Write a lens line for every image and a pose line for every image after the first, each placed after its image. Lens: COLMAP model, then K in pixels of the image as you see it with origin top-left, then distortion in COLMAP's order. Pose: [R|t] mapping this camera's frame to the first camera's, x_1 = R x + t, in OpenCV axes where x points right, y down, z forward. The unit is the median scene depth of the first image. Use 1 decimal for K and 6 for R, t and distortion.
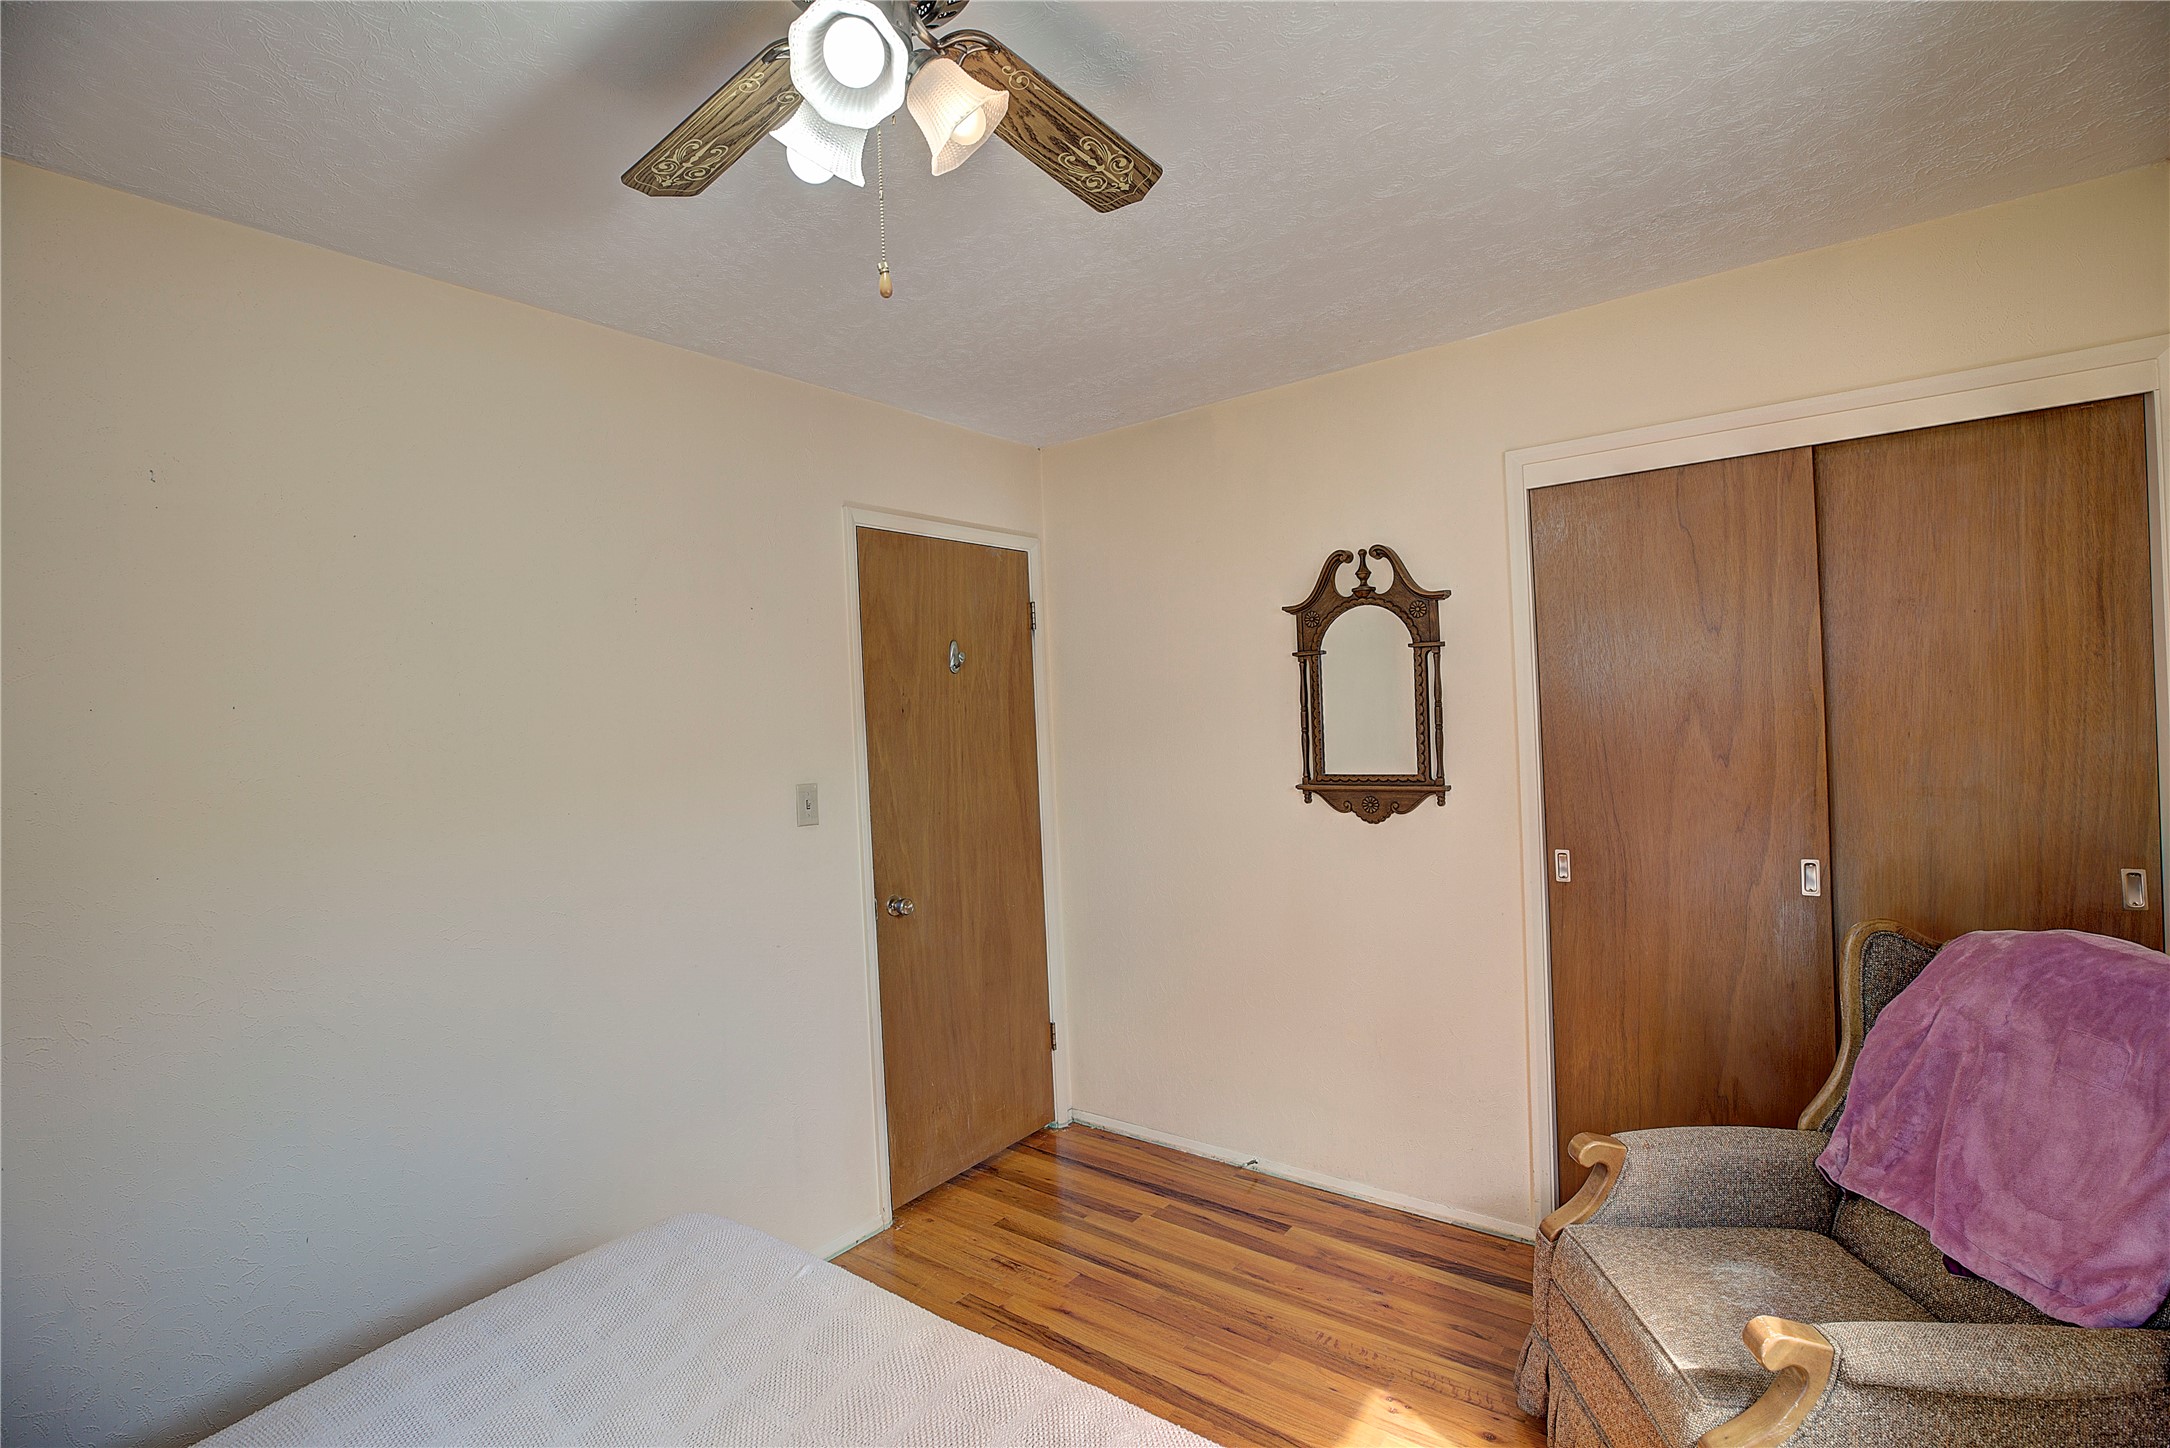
lens RADIAL K [[985.3, 0, 1078.2], [0, 985.3, 719.1], [0, 0, 1]] dist [-0.046115, 0.013610]
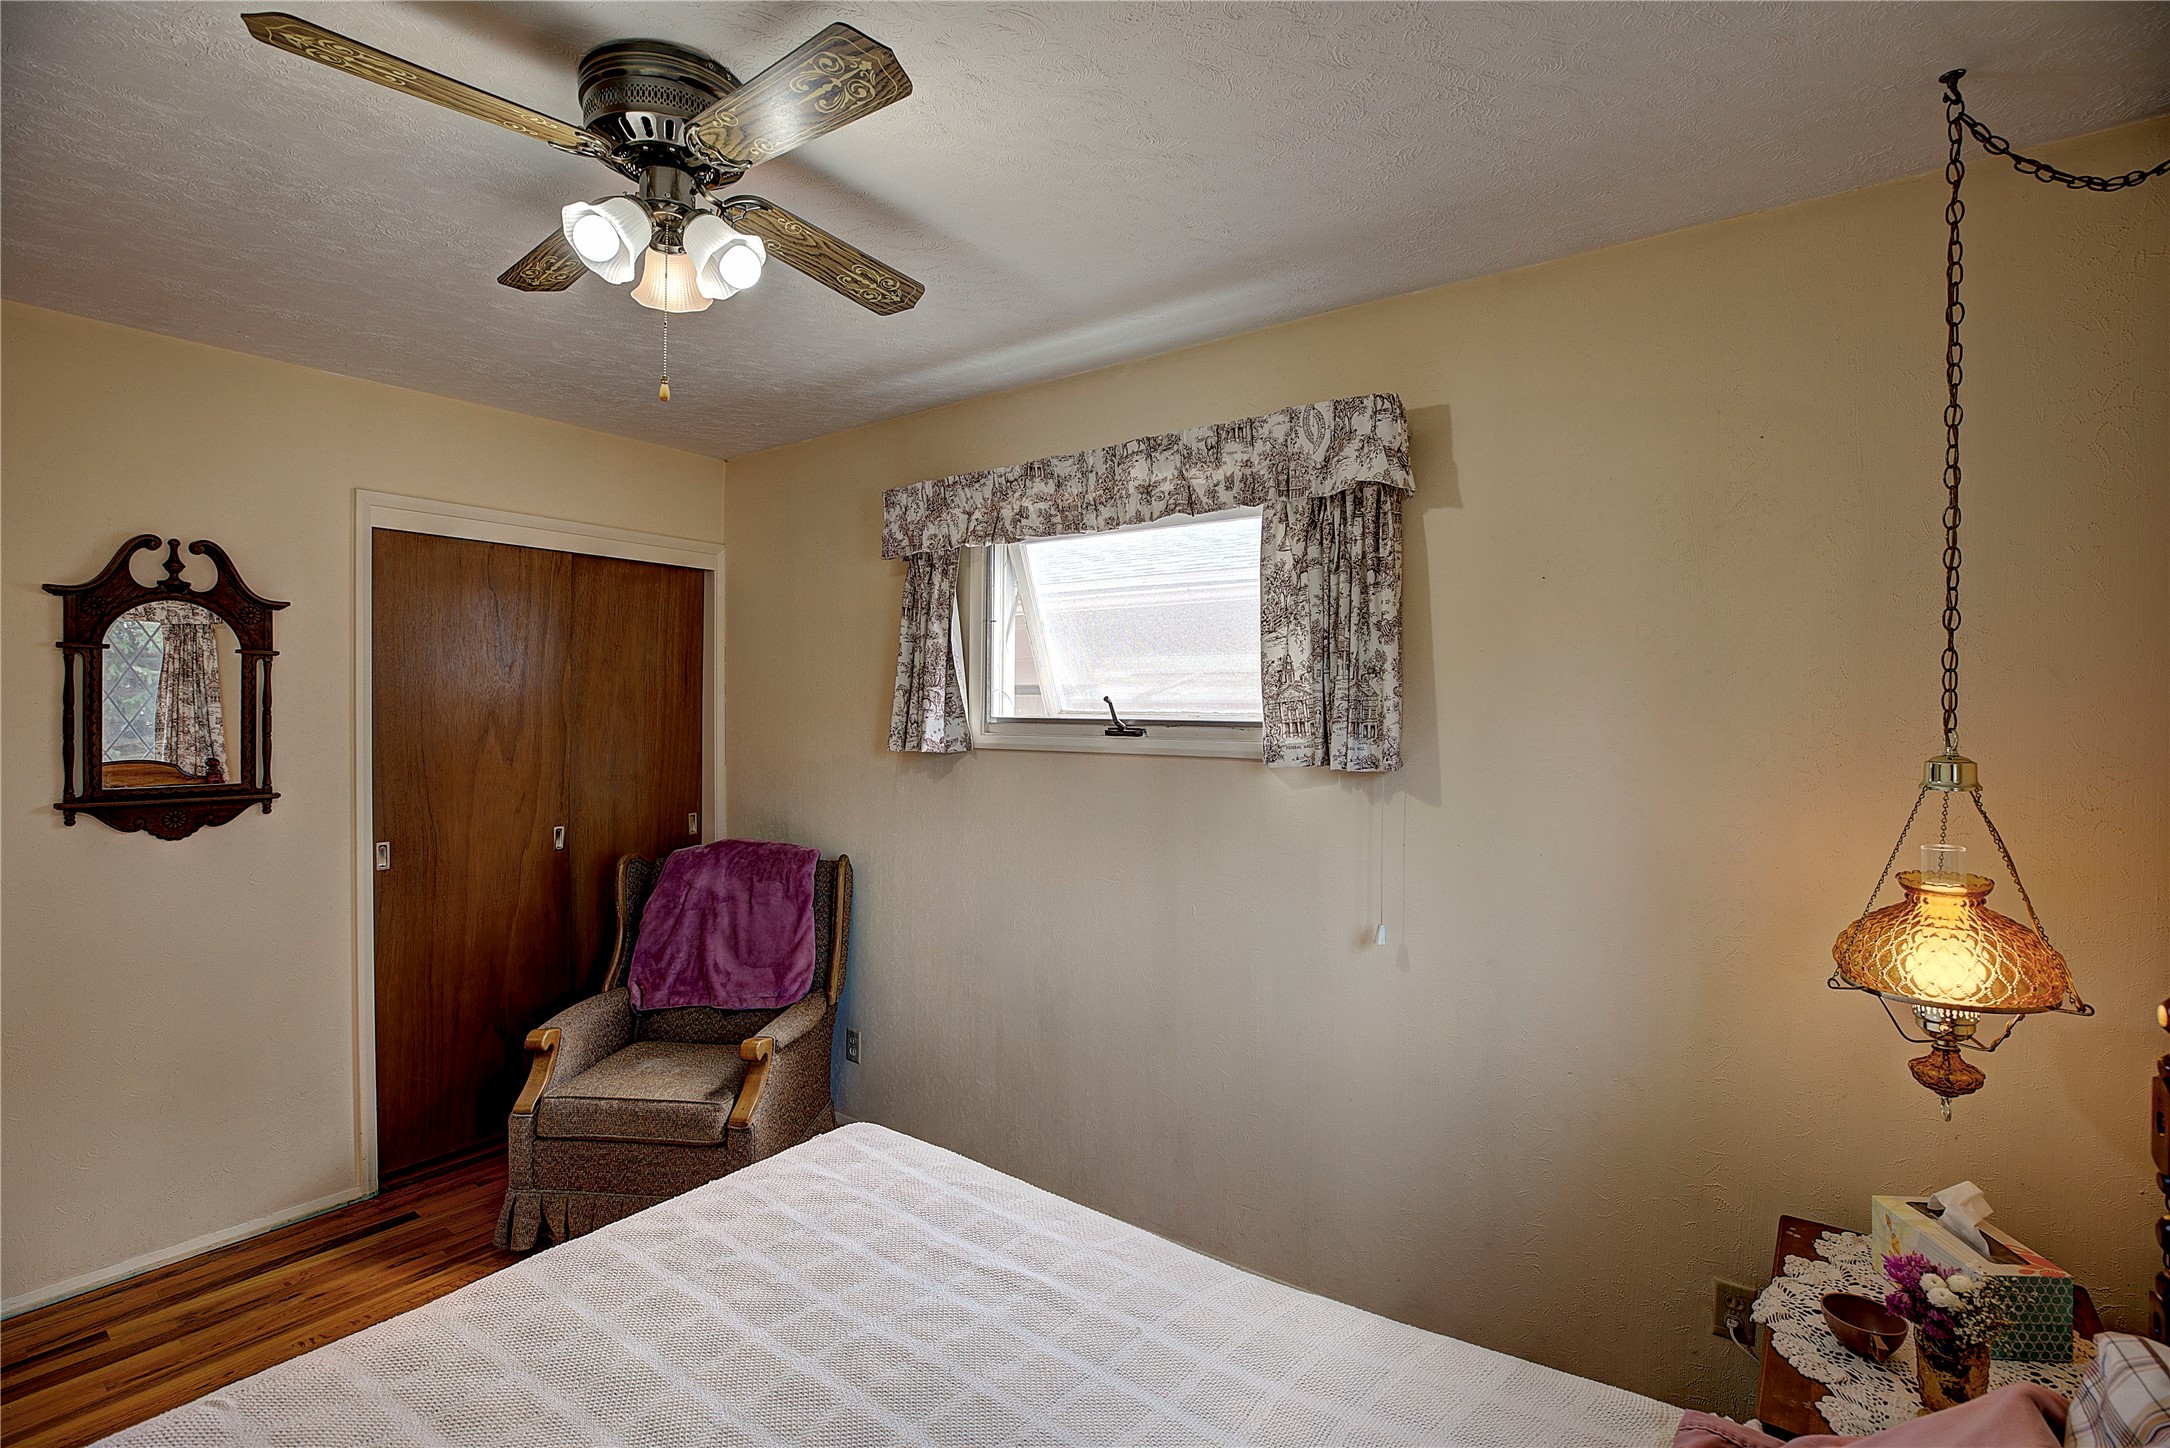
lens RADIAL K [[985.3, 0, 1078.2], [0, 985.3, 719.1], [0, 0, 1]] dist [-0.046115, 0.013610]
pose [[-0.019105, 0.031275, 0.999328, -0.675071], [-0.002461, 0.999506, -0.031328, 0.021808], [-0.999814, -0.003057, -0.019018, 0.196609]]
